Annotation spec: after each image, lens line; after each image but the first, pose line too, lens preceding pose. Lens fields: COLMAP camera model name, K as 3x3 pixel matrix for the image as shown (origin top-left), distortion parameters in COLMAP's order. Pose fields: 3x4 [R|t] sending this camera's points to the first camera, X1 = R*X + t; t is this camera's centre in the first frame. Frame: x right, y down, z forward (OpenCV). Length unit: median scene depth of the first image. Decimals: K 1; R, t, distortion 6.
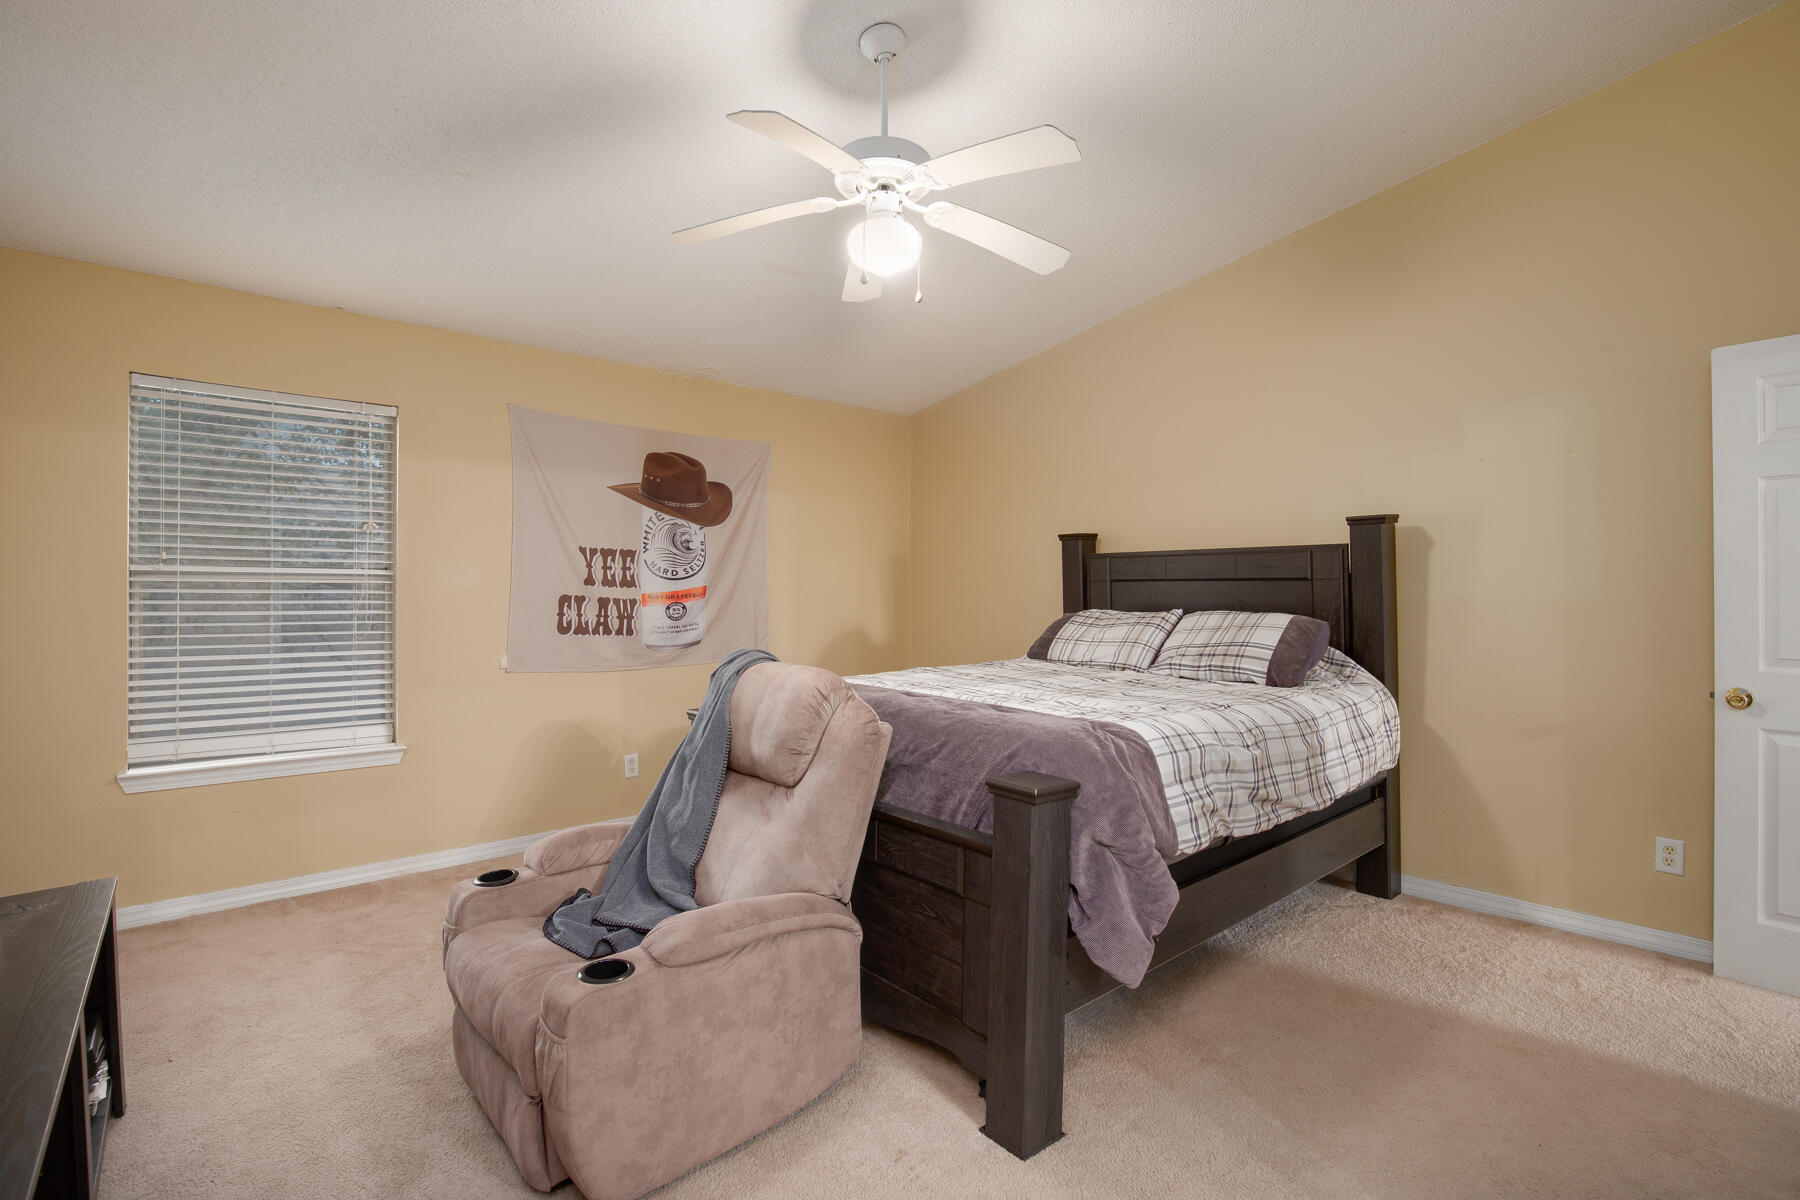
lens RADIAL K [[851.7, 0, 893.7], [0, 851.7, 599.0], [0, 0, 1]] dist [-0.034738, 0.004361]
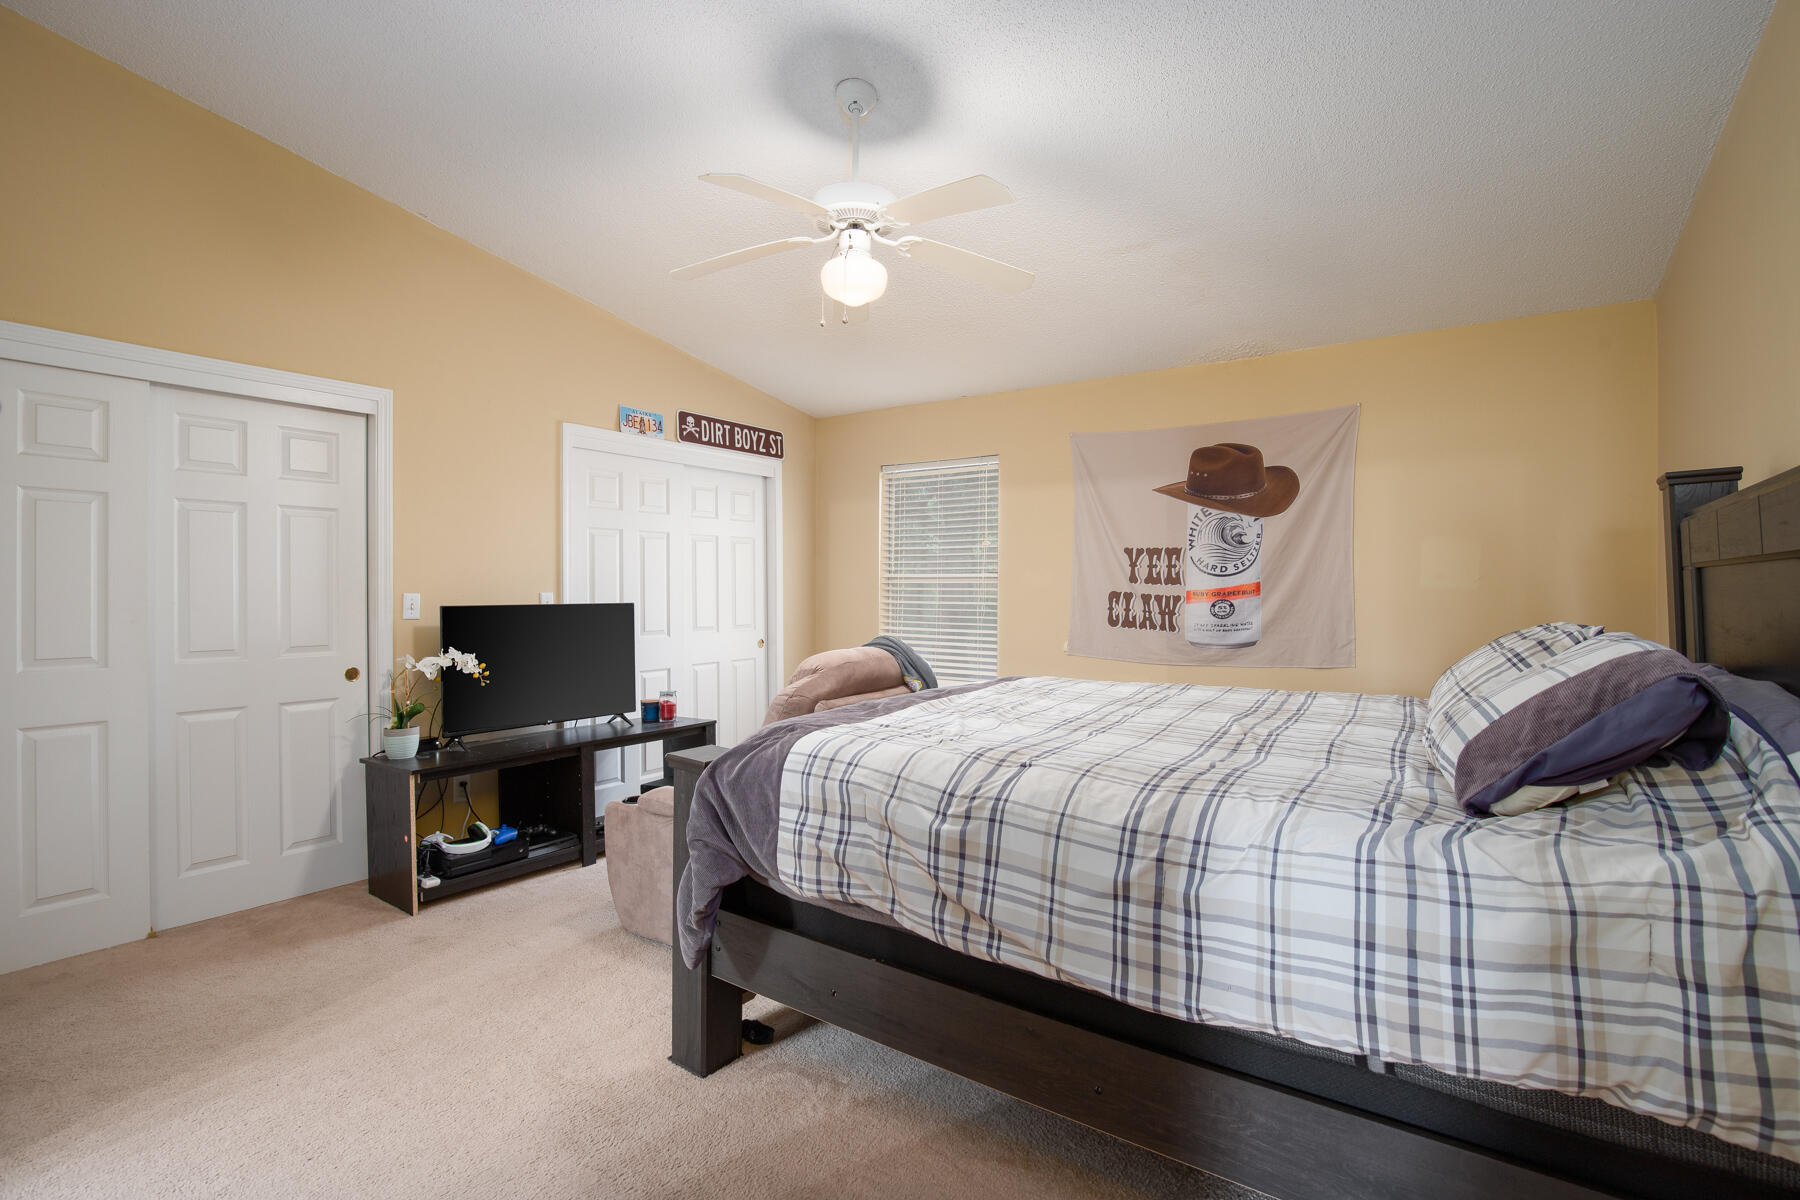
lens RADIAL K [[851.7, 0, 894.2], [0, 851.7, 592.5], [0, 0, 1]] dist [-0.034738, 0.004361]
pose [[0.218672, 0.011497, -0.975731, 0.619030], [0.000332, 0.999930, 0.011857, -0.016230], [0.975798, -0.002917, 0.218653, 0.445922]]
